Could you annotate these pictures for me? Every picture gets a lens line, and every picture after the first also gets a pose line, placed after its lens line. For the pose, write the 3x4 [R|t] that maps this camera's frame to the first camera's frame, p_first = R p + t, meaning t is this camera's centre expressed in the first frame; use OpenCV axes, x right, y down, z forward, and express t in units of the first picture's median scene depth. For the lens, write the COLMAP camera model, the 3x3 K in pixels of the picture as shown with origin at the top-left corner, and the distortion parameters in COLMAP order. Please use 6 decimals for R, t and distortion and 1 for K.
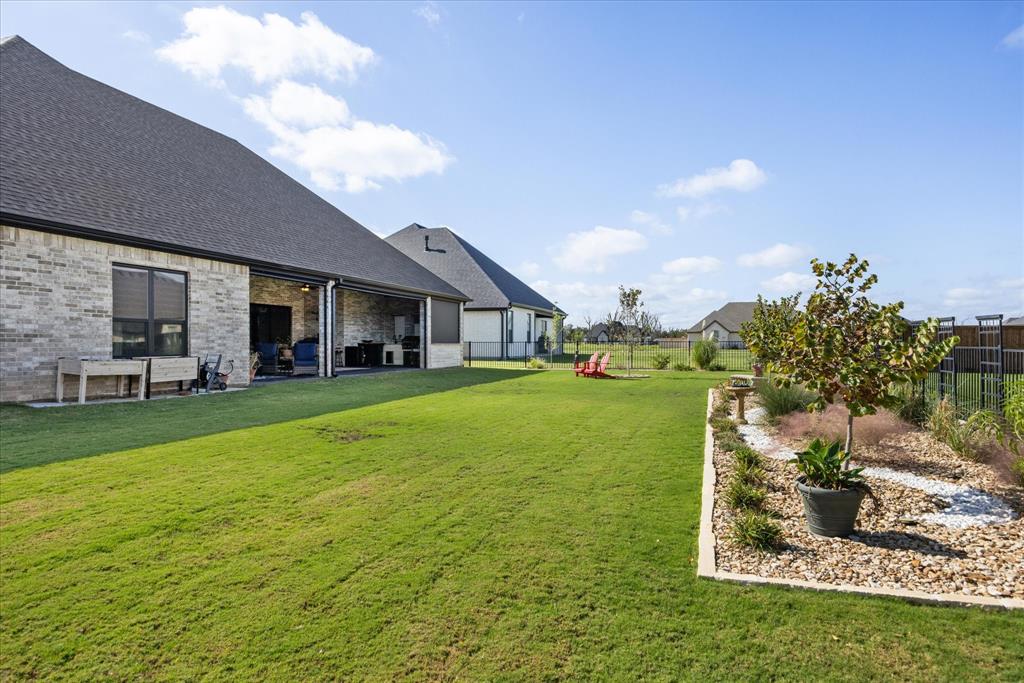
lens RADIAL K [[623.9, 0, 509.4], [0, 623.9, 344.8], [0, 0, 1]] dist [-0.005709, 0.001509]
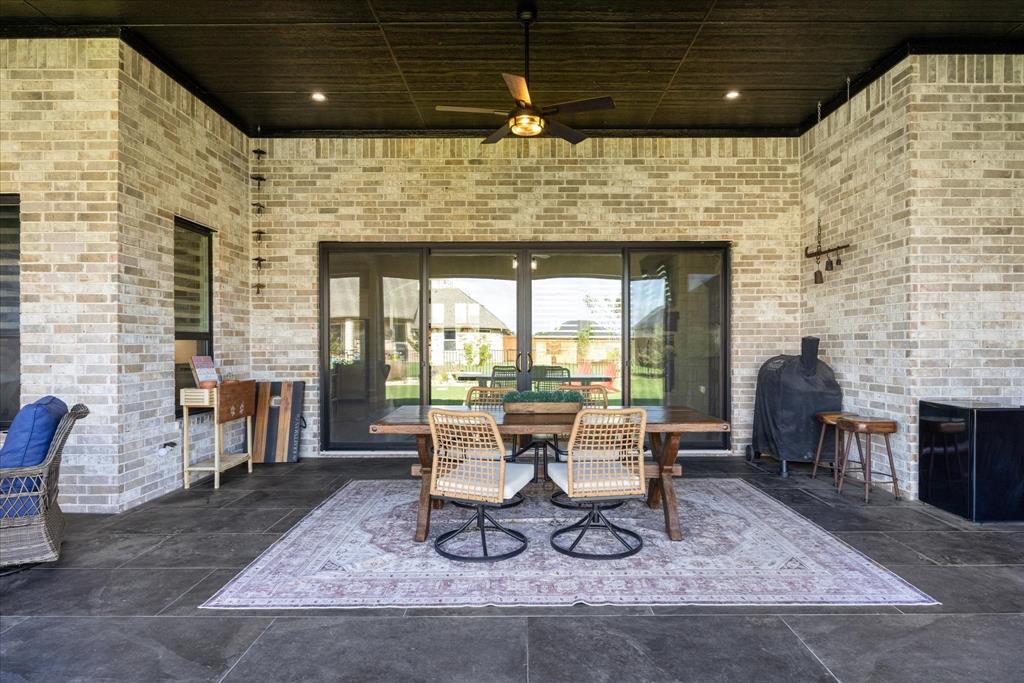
lens RADIAL K [[599.4, 0, 514.5], [0, 599.4, 346.1], [0, 0, 1]] dist [-0.008938, 0.002317]
pose [[0.311726, 0.000509, -0.950172, -0.233812], [0.002710, 0.999995, 0.001425, -0.028265], [0.950168, -0.003019, 0.311723, 1.535723]]
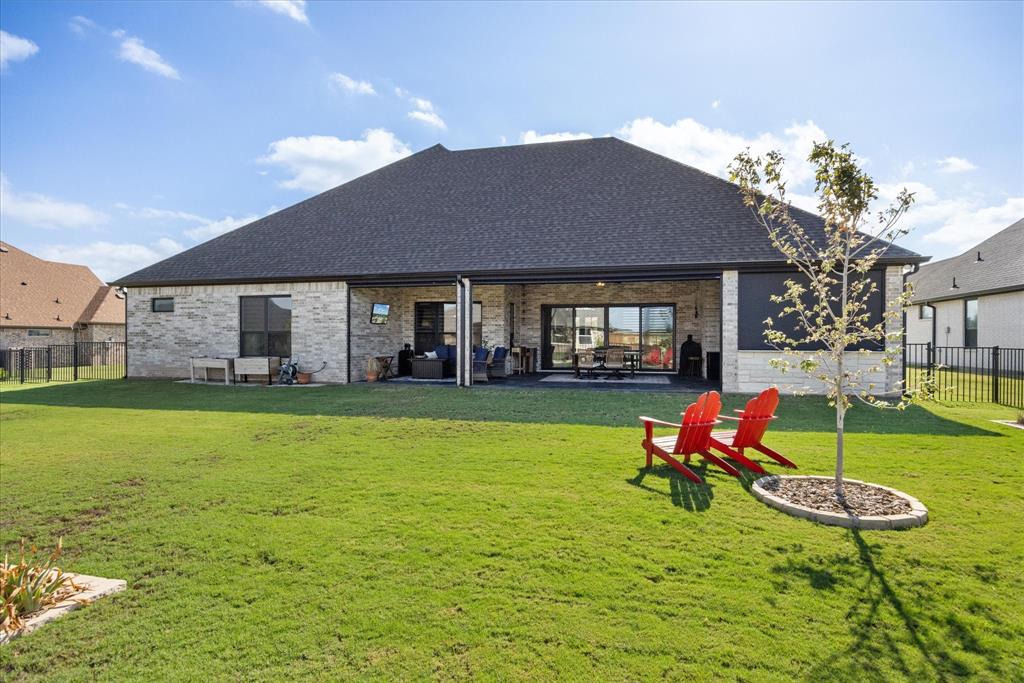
lens RADIAL K [[528.9, 0, 511.9], [0, 528.9, 340.8], [0, 0, 1]] dist [-0.011154, 0.001421]
pose [[0.076845, -0.000689, -0.997043, 0.639711], [-0.001799, 0.999998, -0.000830, -0.016825], [0.997041, 0.001857, 0.076844, 1.350839]]
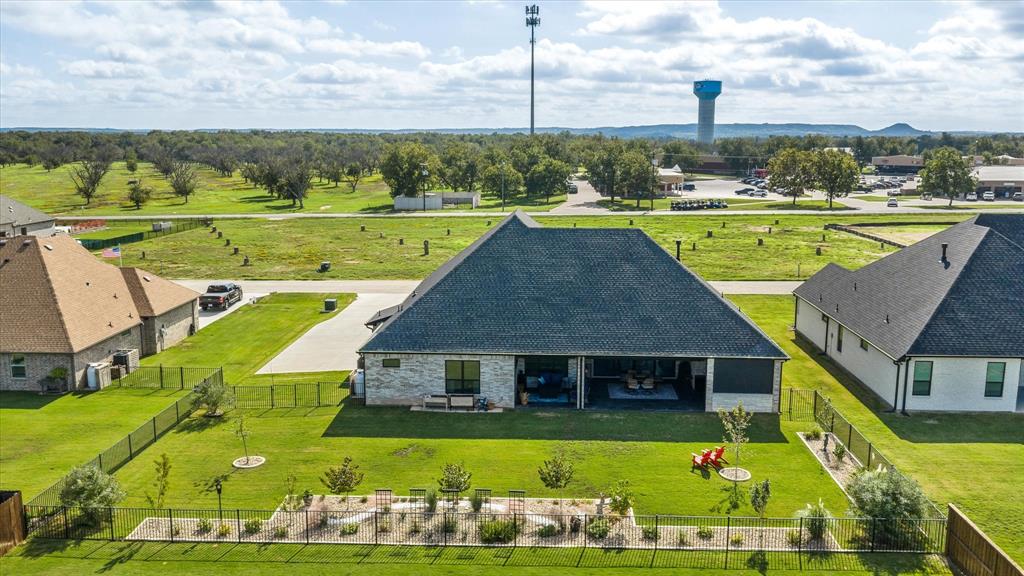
lens RADIAL K [[840.5, 0, 513.0], [0, 840.5, 289.3], [0, 0, 1]] dist [-0.004635, -0.000871]
pose [[0.271420, 0.162863, -0.948582, 2.488859], [-0.004388, 0.985778, 0.167993, -0.909595], [0.962451, -0.041434, 0.268274, 0.256433]]
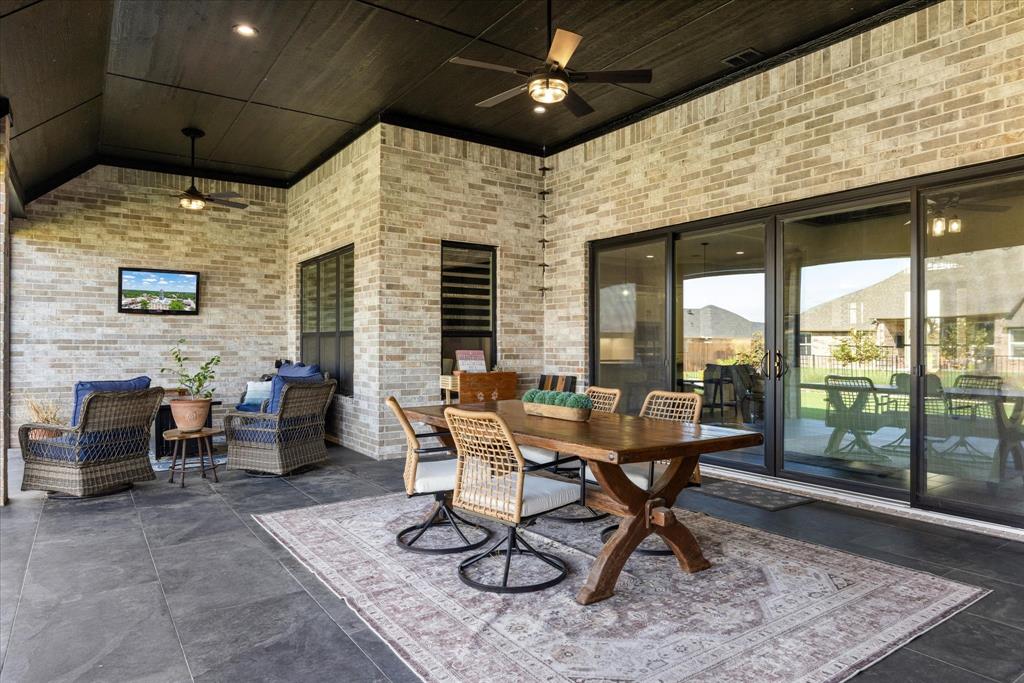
lens RADIAL K [[623.9, 0, 513.1], [0, 623.9, 343.0], [0, 0, 1]] dist [-0.005709, 0.001509]
pose [[-0.597939, -0.006800, -0.801513, -0.290743], [-0.003648, 0.999977, -0.005763, -0.024617], [0.801533, -0.000522, -0.597950, 1.808082]]
